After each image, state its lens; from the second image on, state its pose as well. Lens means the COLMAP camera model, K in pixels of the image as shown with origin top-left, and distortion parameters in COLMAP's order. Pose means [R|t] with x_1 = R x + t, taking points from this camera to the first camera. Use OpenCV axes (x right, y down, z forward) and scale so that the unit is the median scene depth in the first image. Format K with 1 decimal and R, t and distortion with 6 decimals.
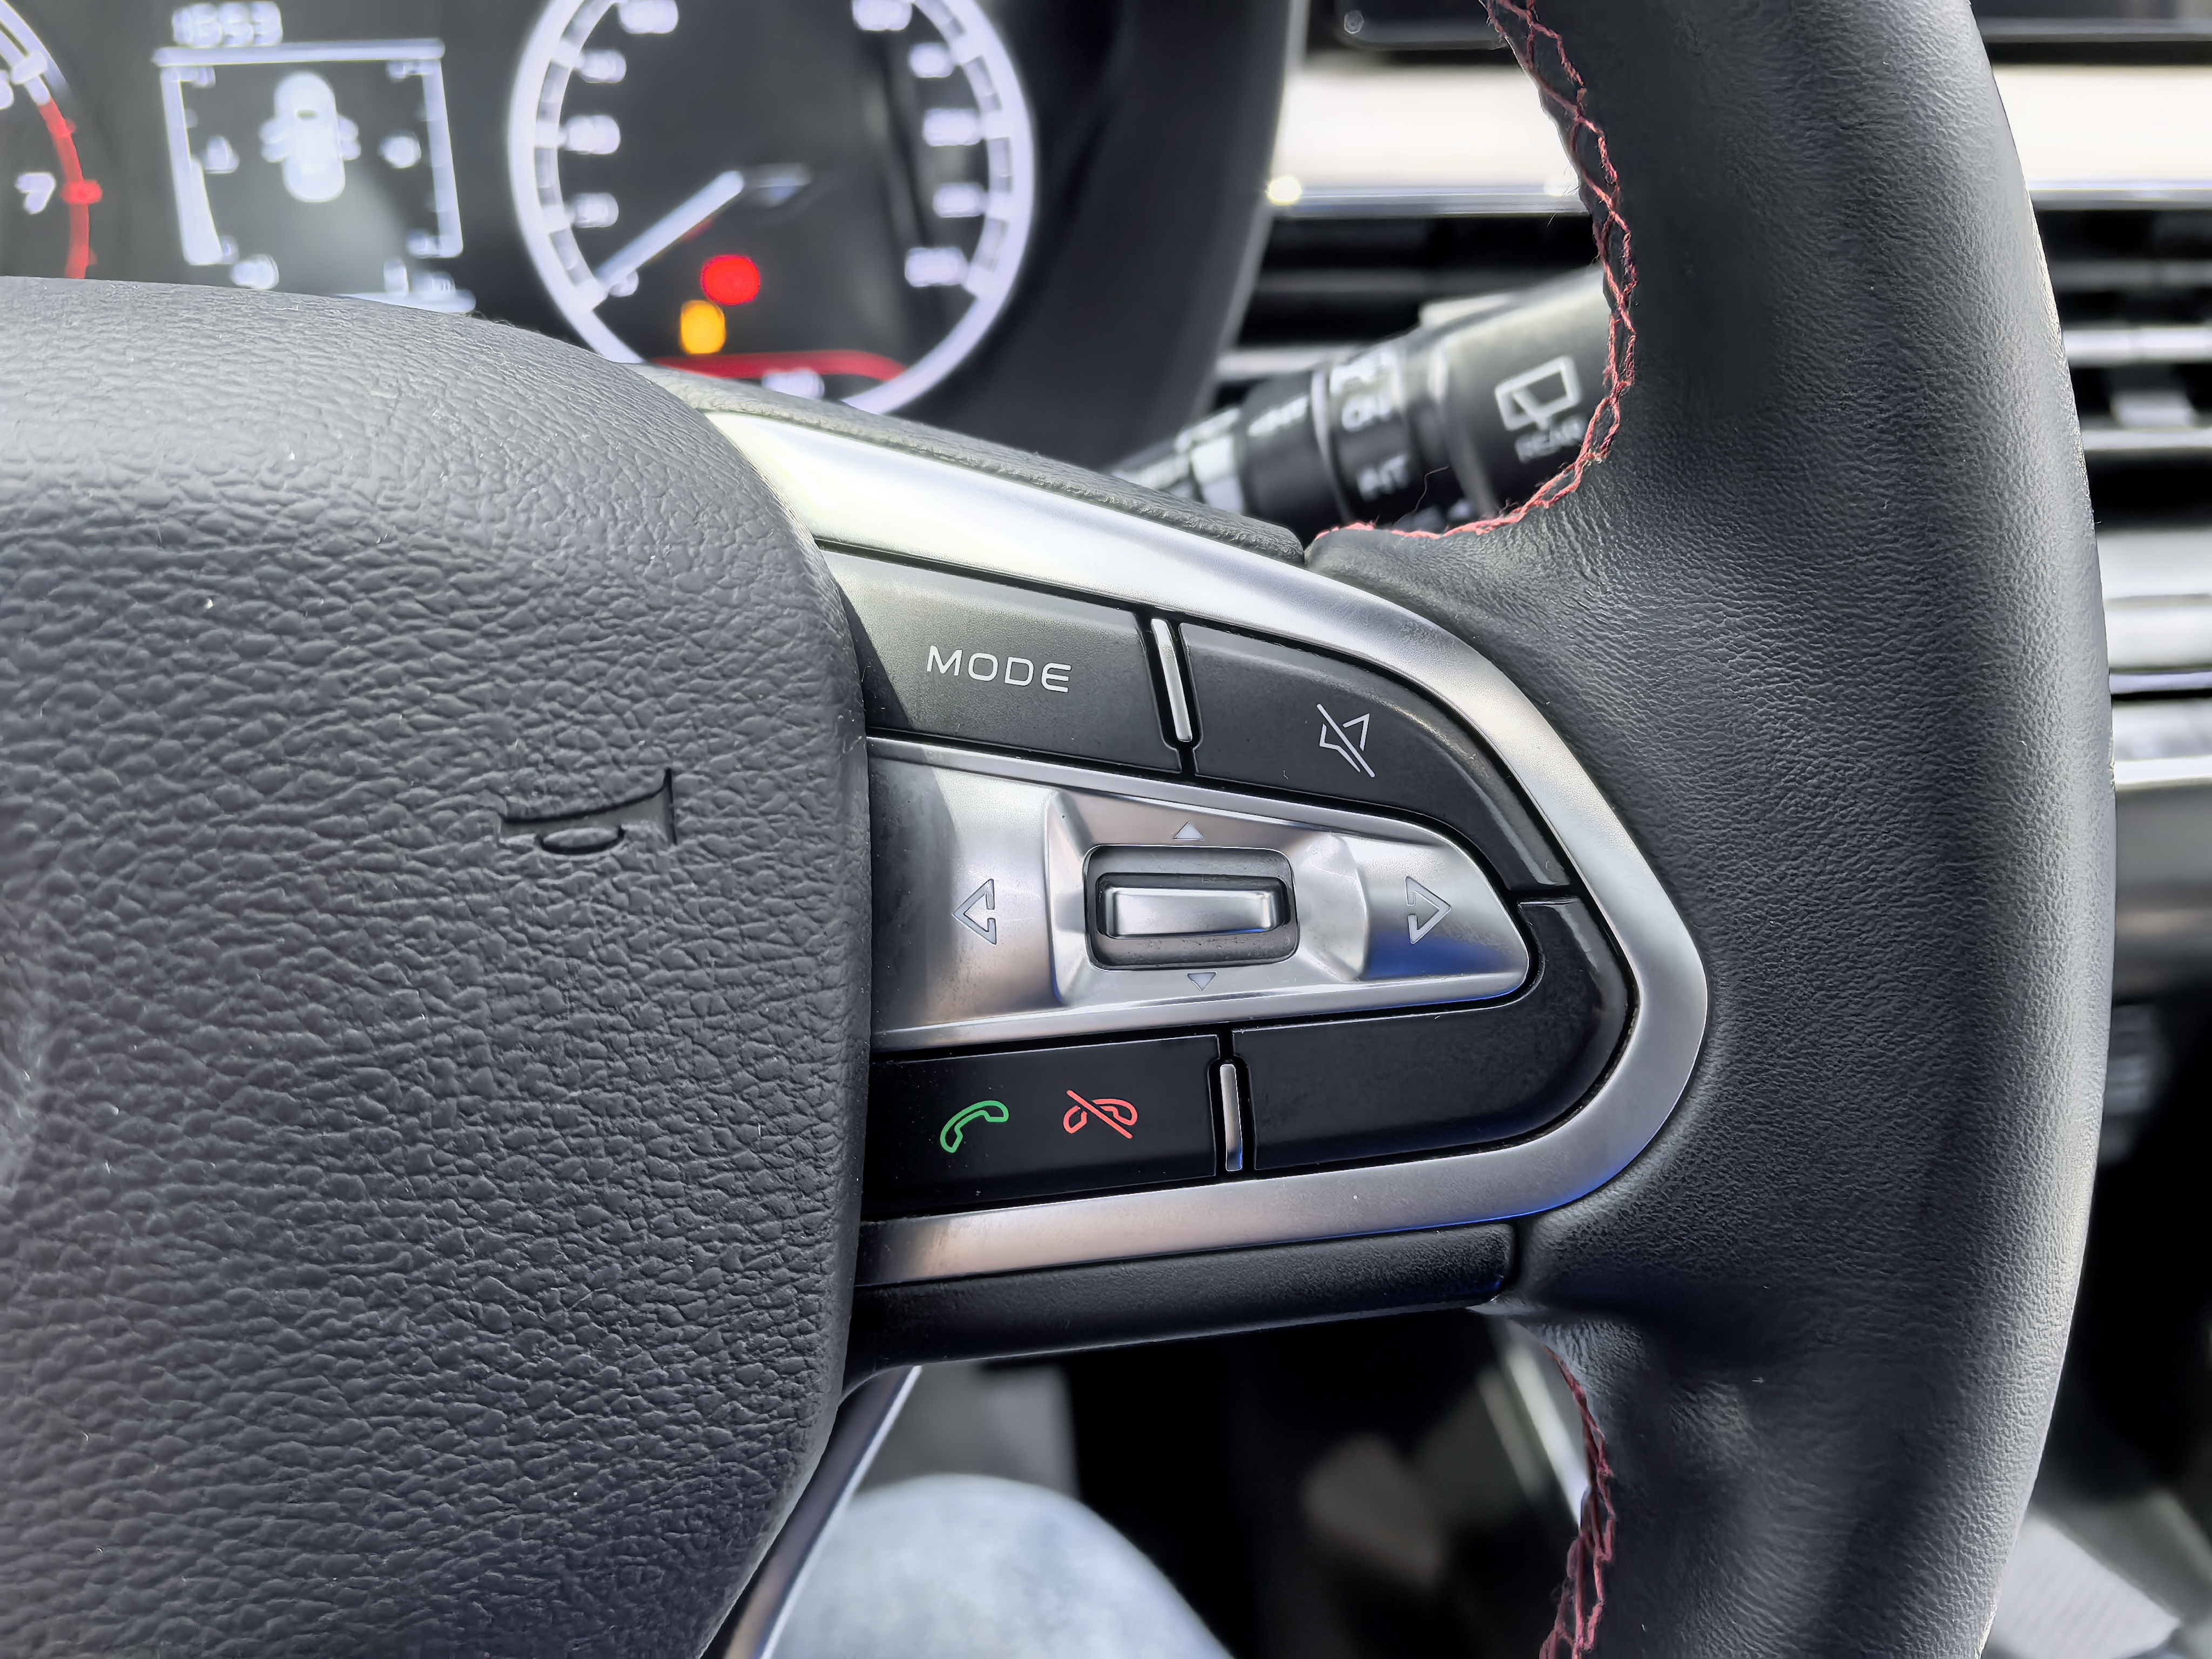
lens RADIAL K [[1816.0, 0, 1106.7], [0, 1816.0, 797.4], [0, 0, 1]] dist [-0.003916, -0.062894]
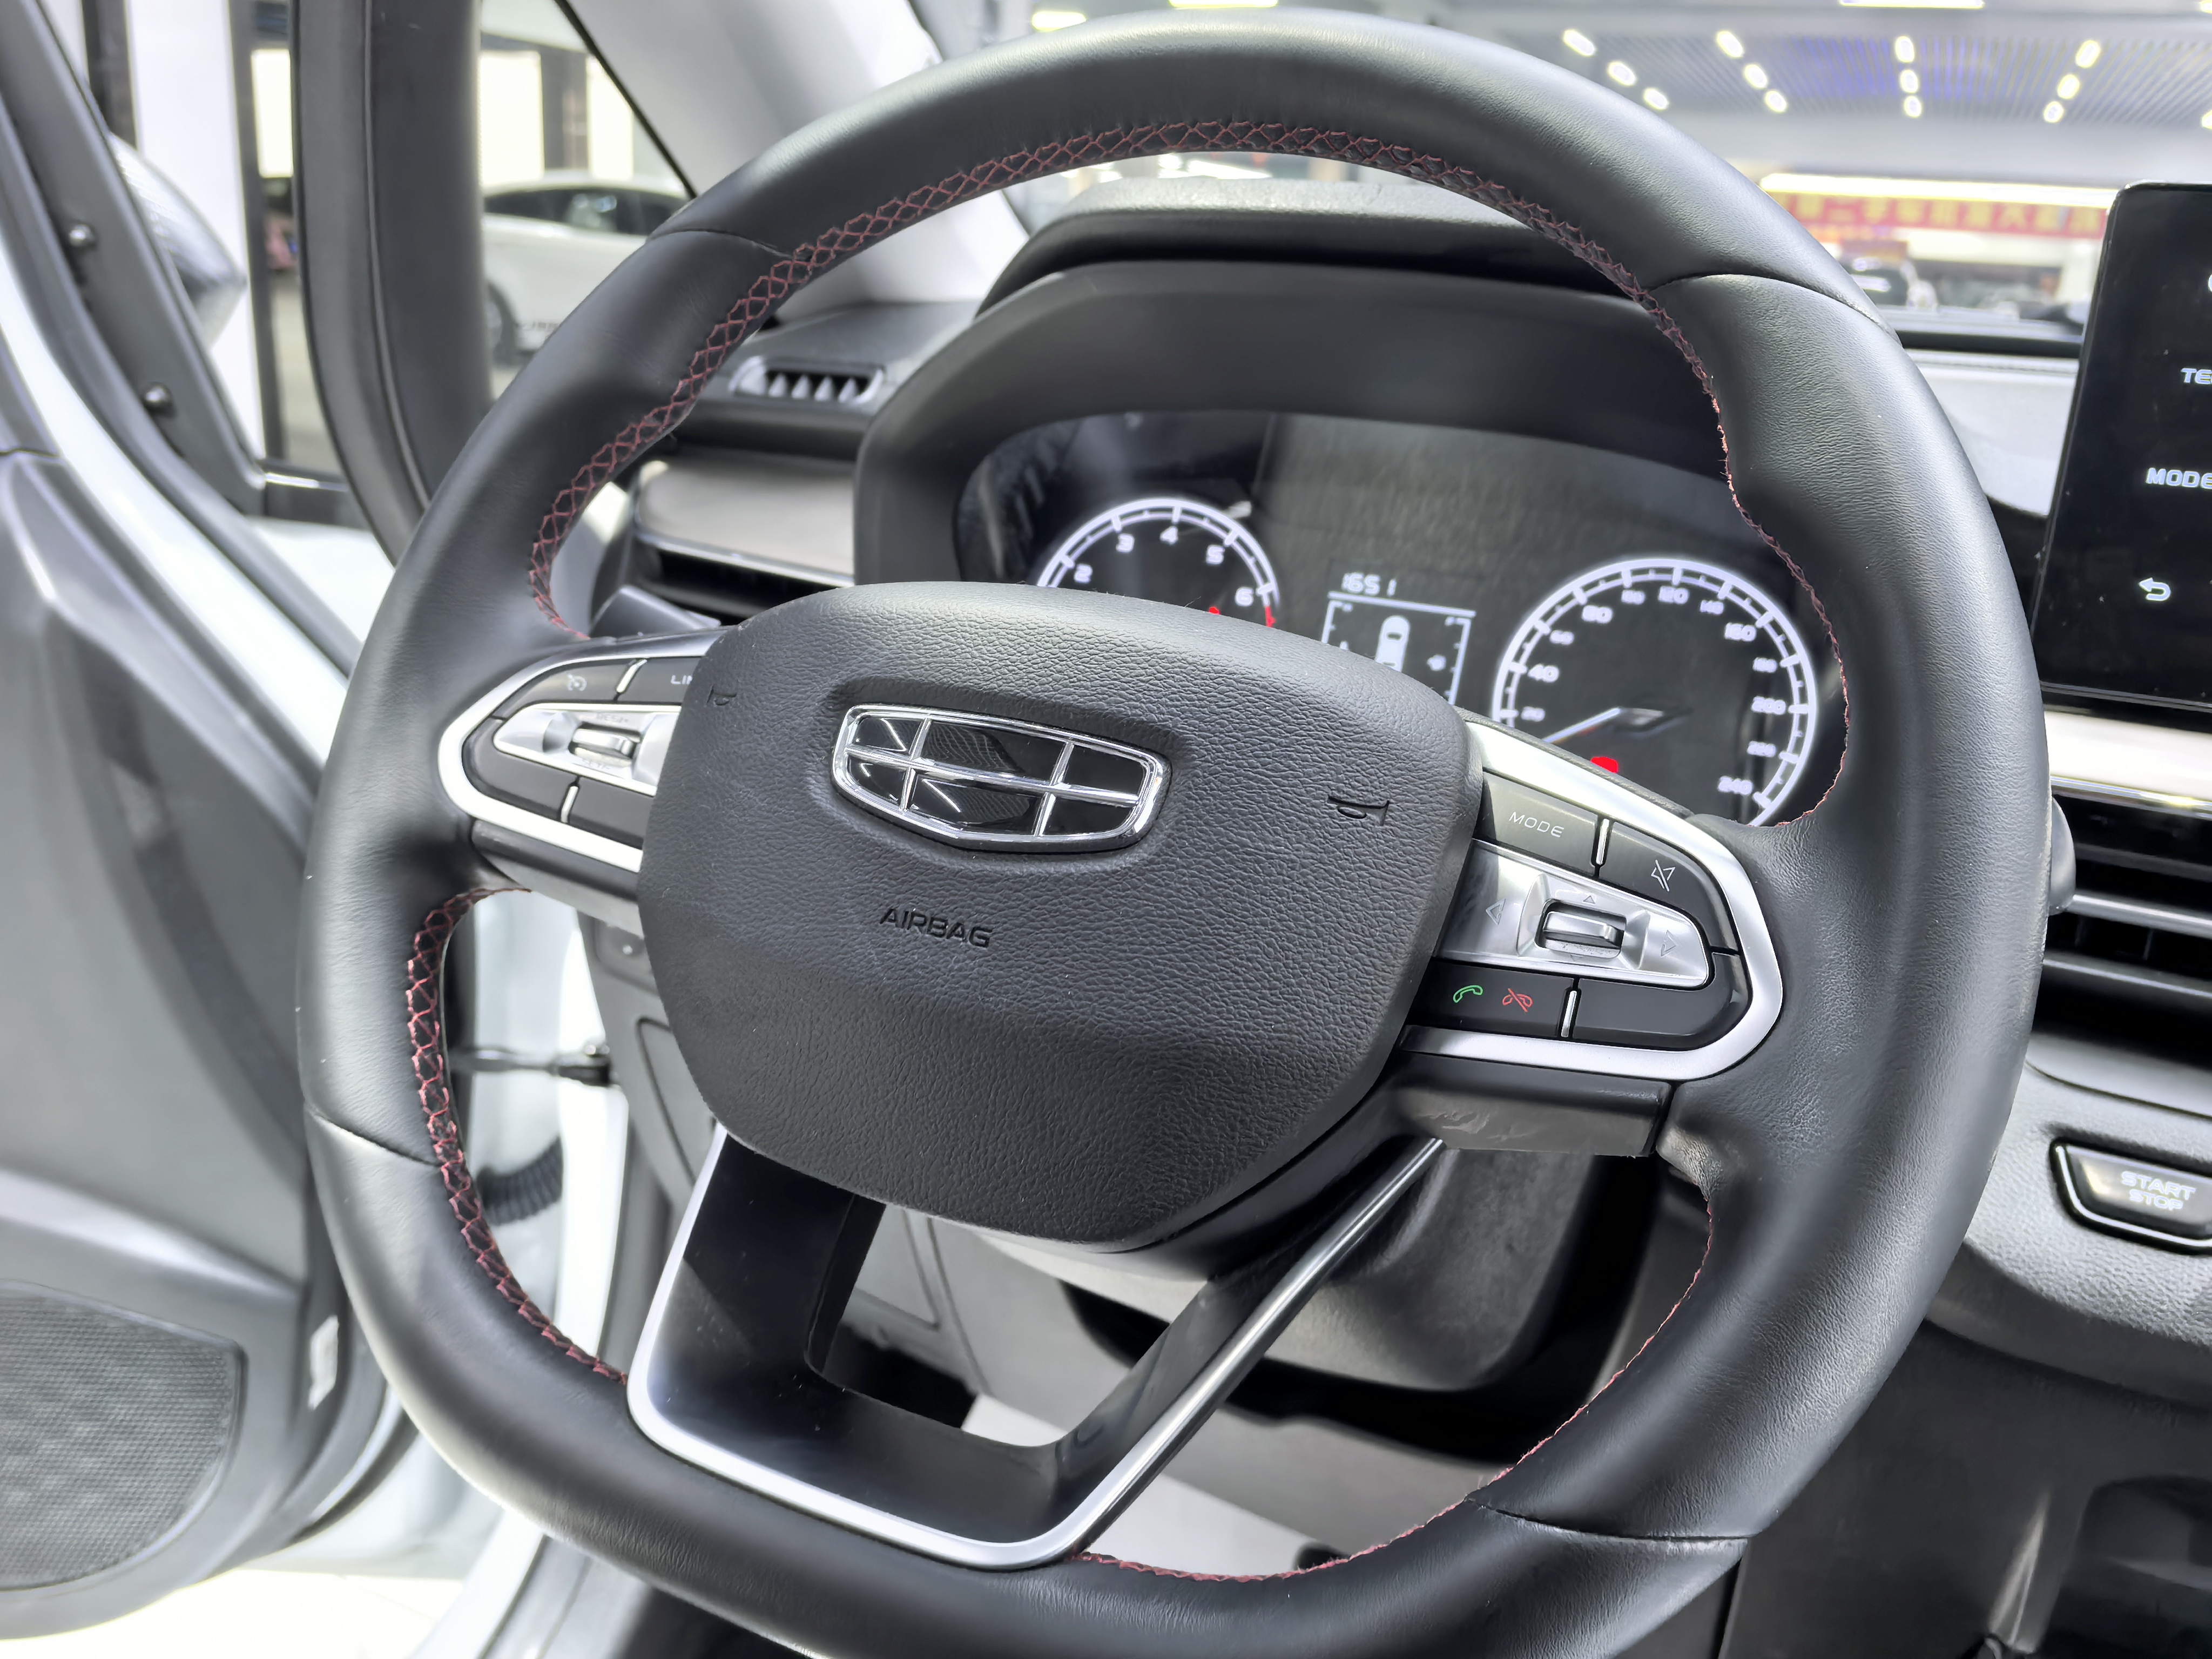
lens RADIAL K [[1763.1, 0, 1114.9], [0, 1763.1, 801.2], [0, 0, 1]] dist [0.042158, -0.081745]
pose [[0.819388, 0.189290, -0.541084, 0.767821], [-0.355355, 0.908390, -0.220343, 0.635294], [0.449807, 0.372823, 0.811589, -1.216932]]
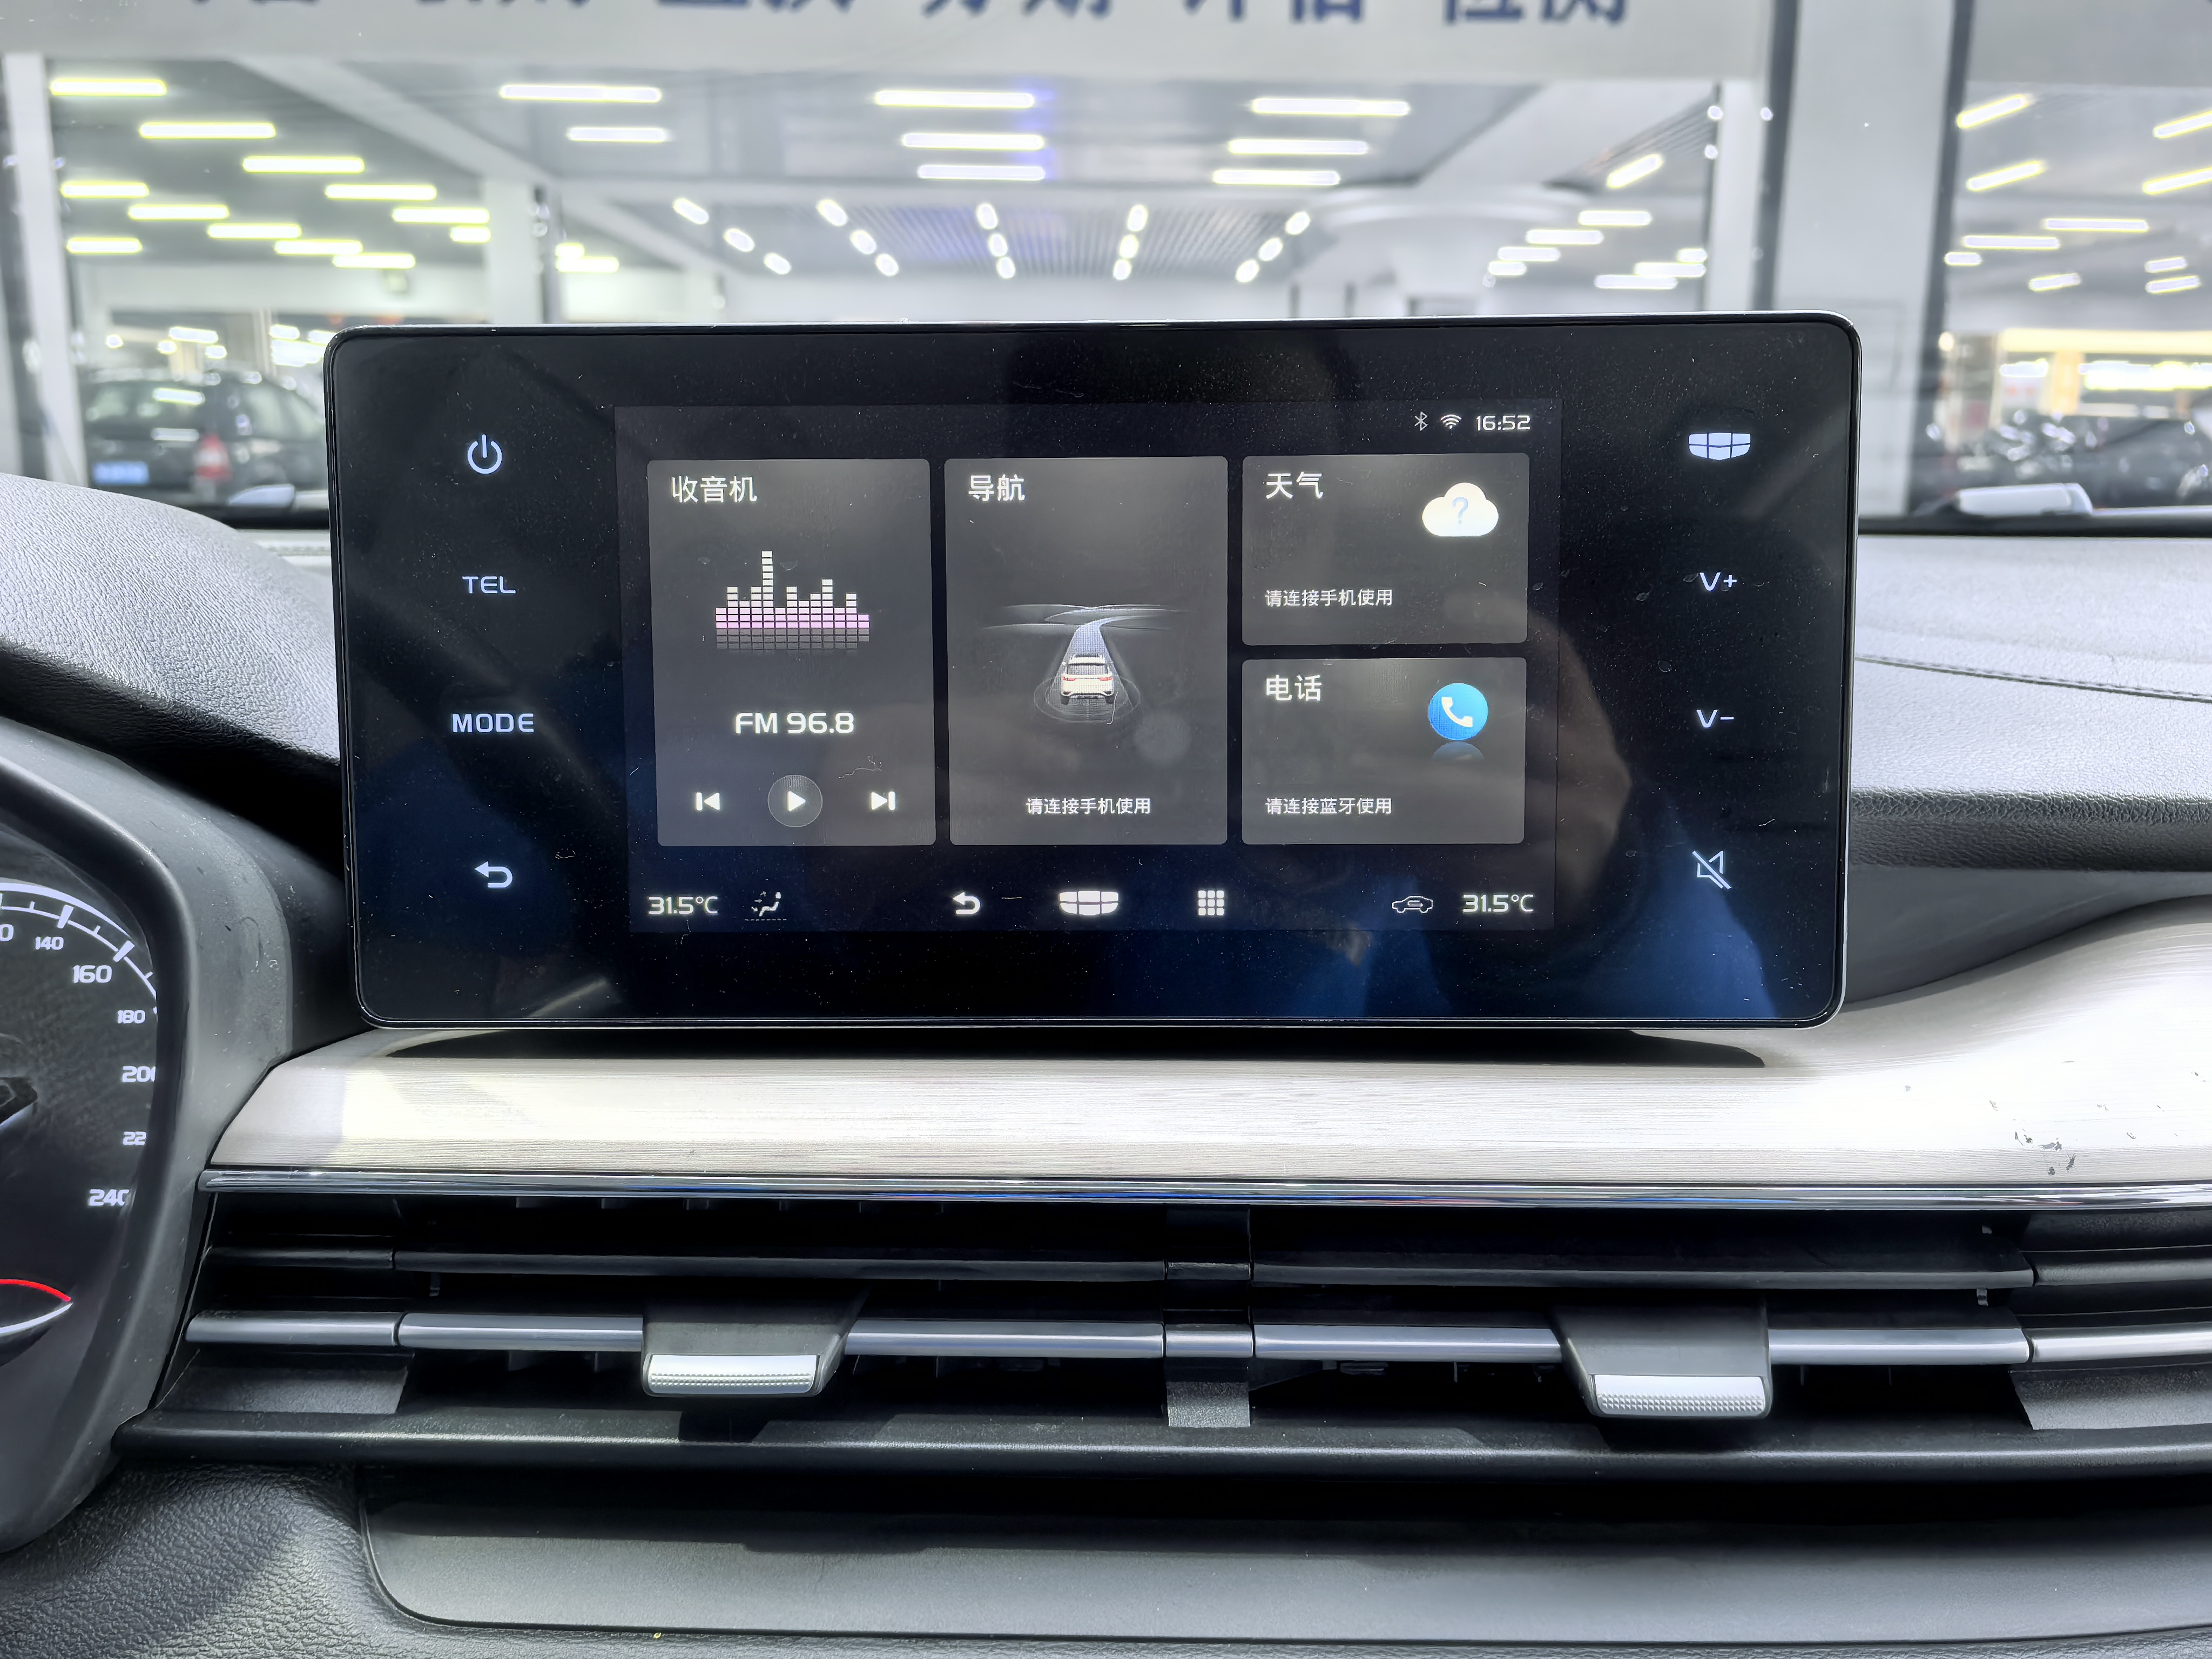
lens RADIAL K [[1754.0, 0, 1113.0], [0, 1754.0, 828.0], [0, 0, 1]] dist [0.049740, -0.087936]
pose [[0.986358, 0.012672, -0.164125, 1.726400], [-0.074177, 0.924285, -0.374426, -0.380497], [0.146953, 0.381493, 0.912616, 0.125493]]
